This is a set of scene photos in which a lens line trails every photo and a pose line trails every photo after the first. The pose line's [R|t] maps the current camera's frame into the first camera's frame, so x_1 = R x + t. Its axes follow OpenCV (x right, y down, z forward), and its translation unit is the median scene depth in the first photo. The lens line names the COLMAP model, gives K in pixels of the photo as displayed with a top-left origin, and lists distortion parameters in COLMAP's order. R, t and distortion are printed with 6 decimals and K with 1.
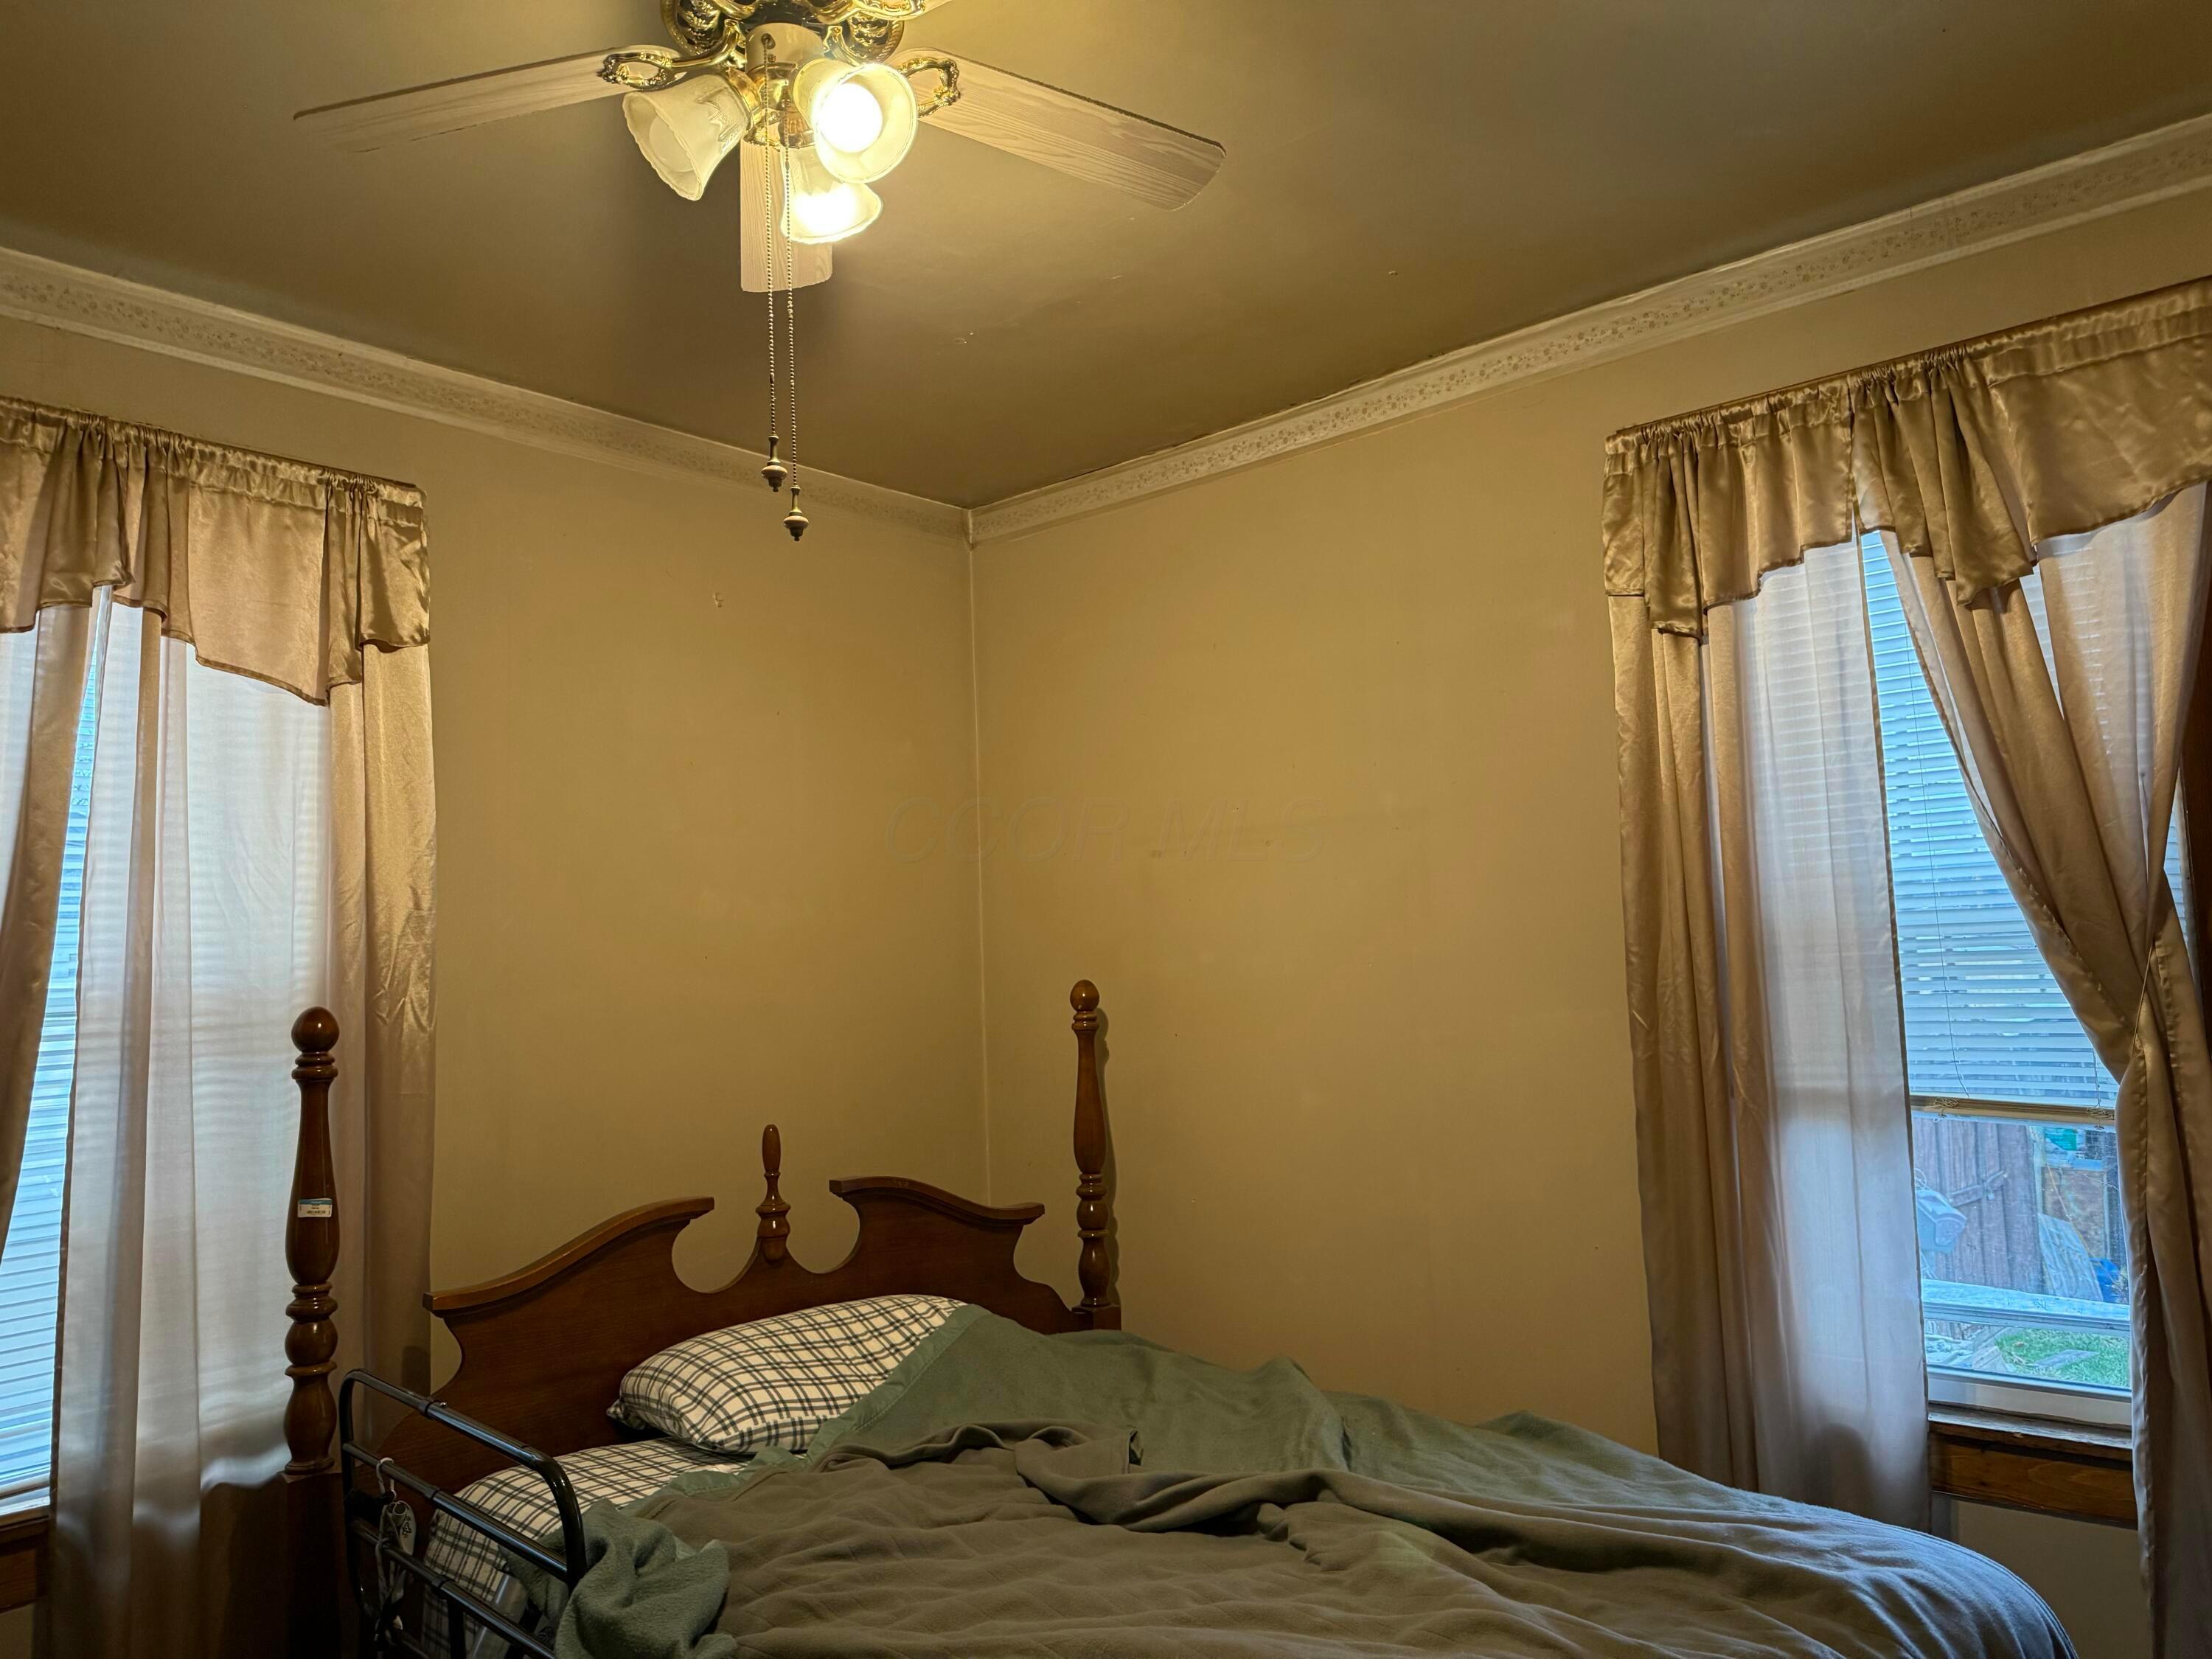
lens RADIAL K [[1557.8, 0, 1106.0], [0, 1557.8, 829.5], [0, 0, 1]] dist [0.004309, 0.003583]
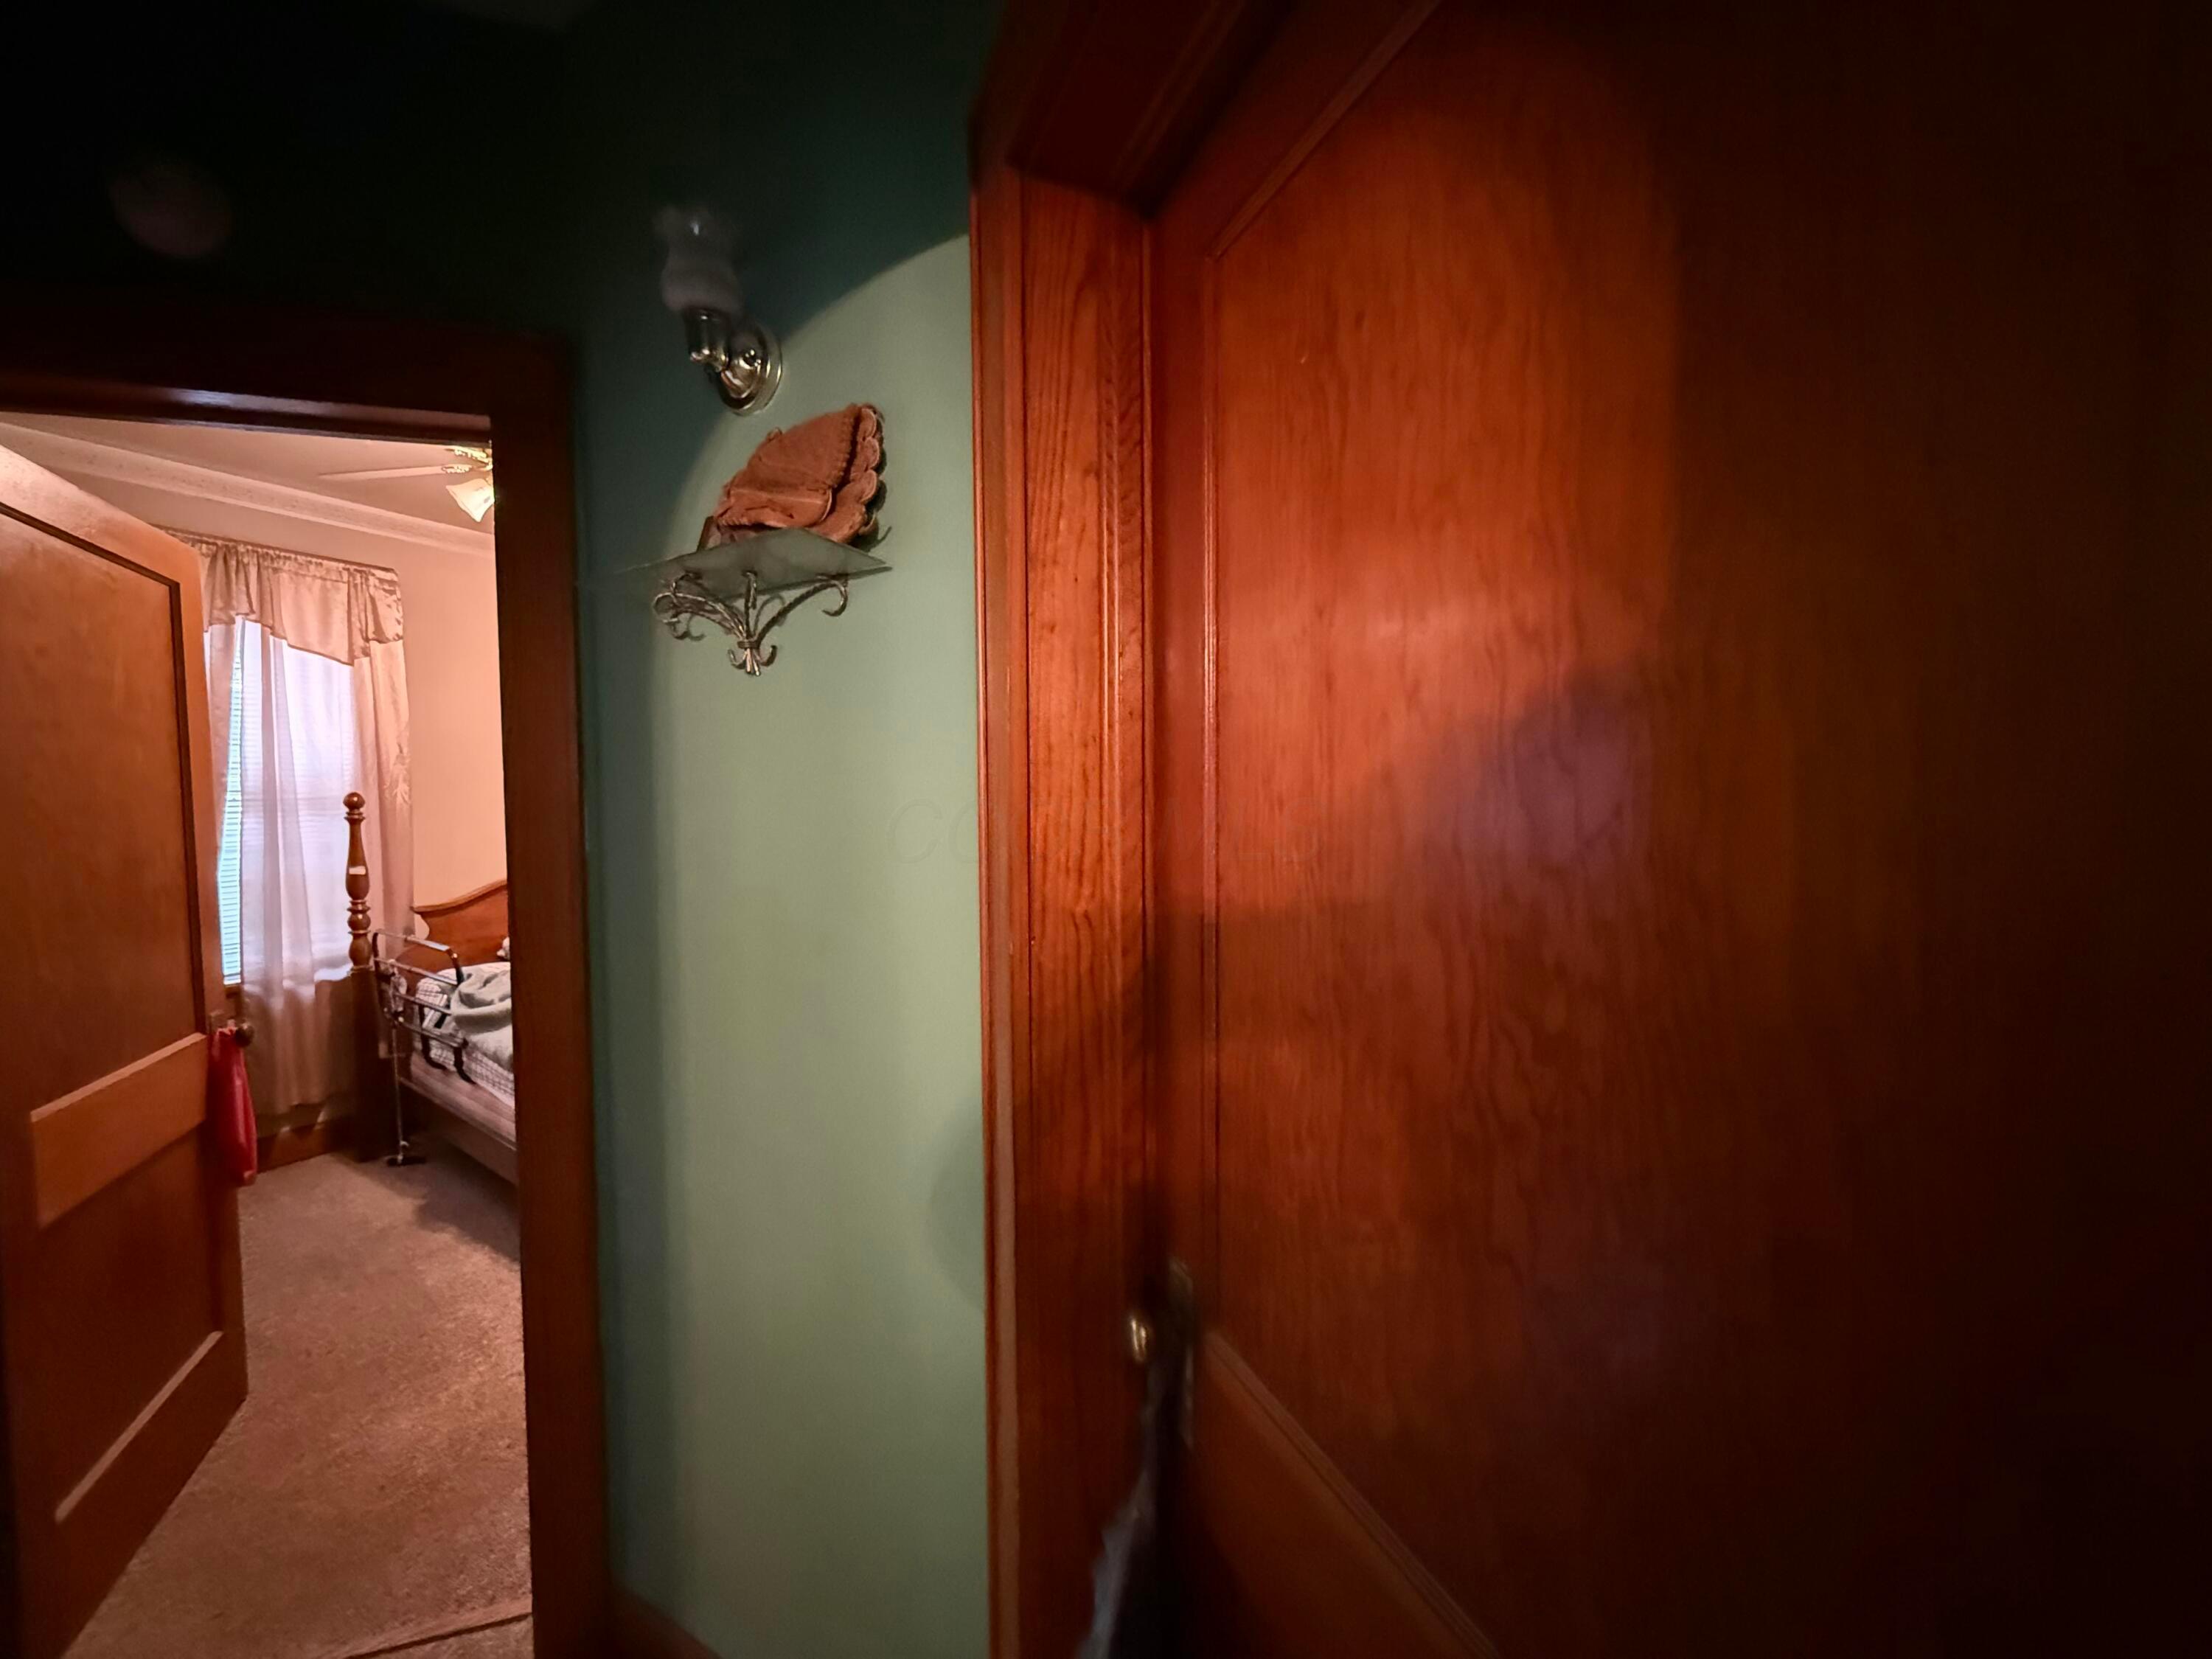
lens RADIAL K [[881.4, 0, 1106.0], [0, 881.4, 829.5], [0, 0, 1]] dist [-0.001525, 0.000052]
pose [[0.976162, 0.023328, 0.215784, 0.359789], [-0.053005, 0.989726, 0.132789, -0.076374], [-0.210469, -0.141061, 0.967370, -0.613845]]
